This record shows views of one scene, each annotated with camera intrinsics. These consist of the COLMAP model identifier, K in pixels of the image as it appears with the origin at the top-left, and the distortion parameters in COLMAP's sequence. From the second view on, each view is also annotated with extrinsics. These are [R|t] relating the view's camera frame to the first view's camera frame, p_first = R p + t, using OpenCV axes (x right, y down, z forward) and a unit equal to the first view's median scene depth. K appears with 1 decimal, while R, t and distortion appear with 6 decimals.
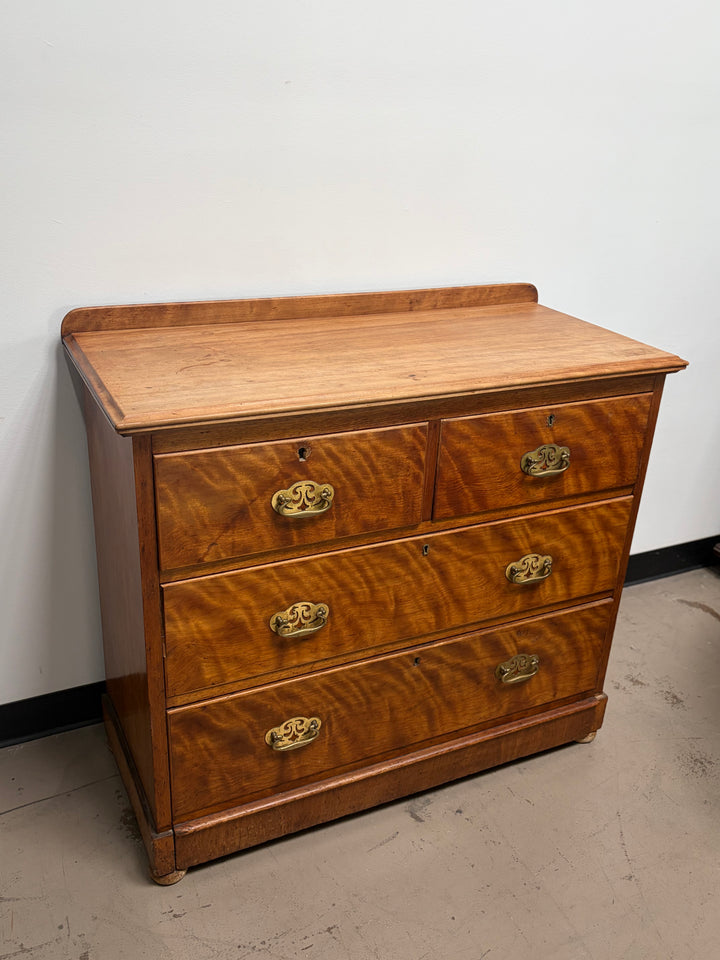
lens RADIAL K [[866.0, 0, 357.8], [0, 866.0, 471.1], [0, 0, 1]] dist [0.024268, 0.012564]
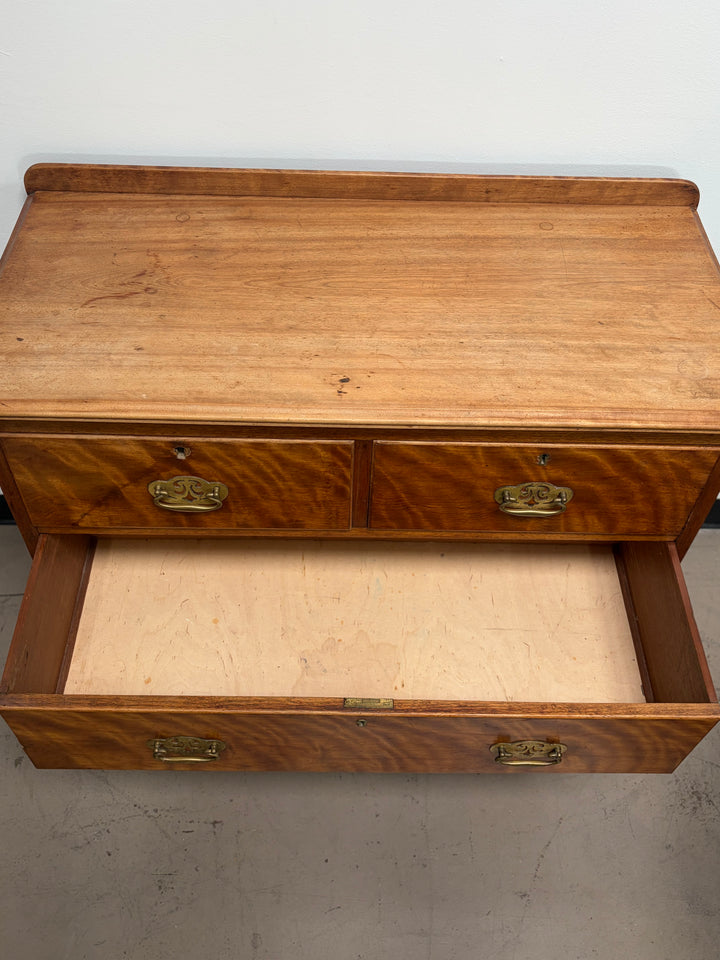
lens RADIAL K [[866.0, 0, 362.5], [0, 866.0, 473.9], [0, 0, 1]] dist [0.024268, 0.012564]
pose [[0.904572, 0.312391, -0.290107, 0.300299], [-0.161407, 0.880783, 0.445162, -0.350904], [0.394586, -0.355856, 0.847153, 0.306202]]
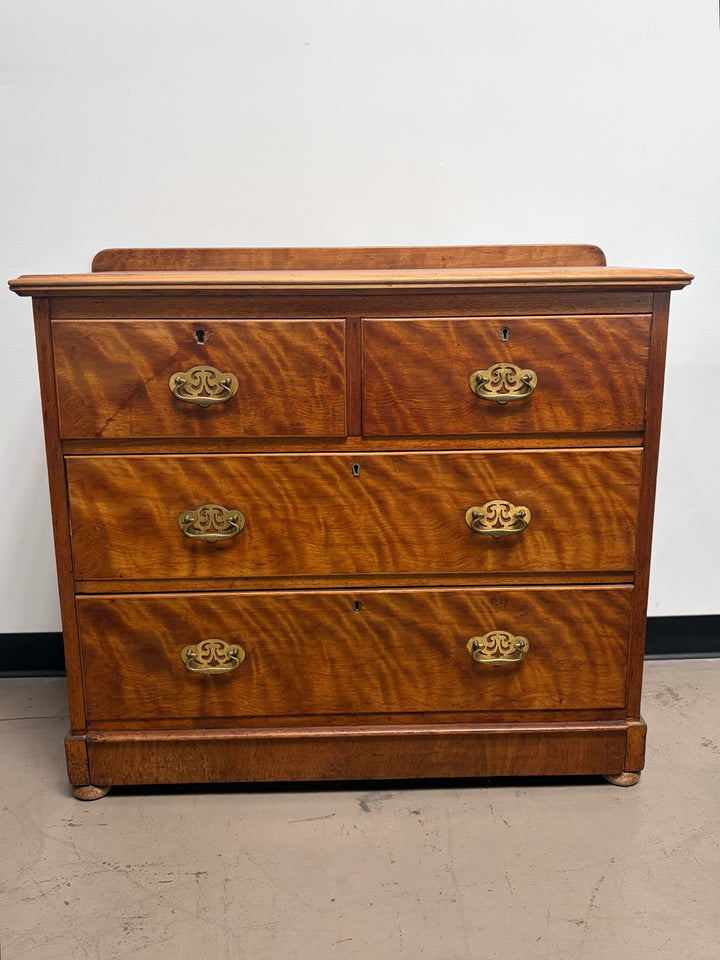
lens RADIAL K [[866.0, 0, 364.9], [0, 866.0, 468.1], [0, 0, 1]] dist [0.024268, 0.012564]
pose [[0.912636, 0.044076, -0.406389, 0.455668], [-0.117810, 0.980347, -0.158242, 0.231012], [0.391428, 0.192295, 0.899893, 0.175161]]
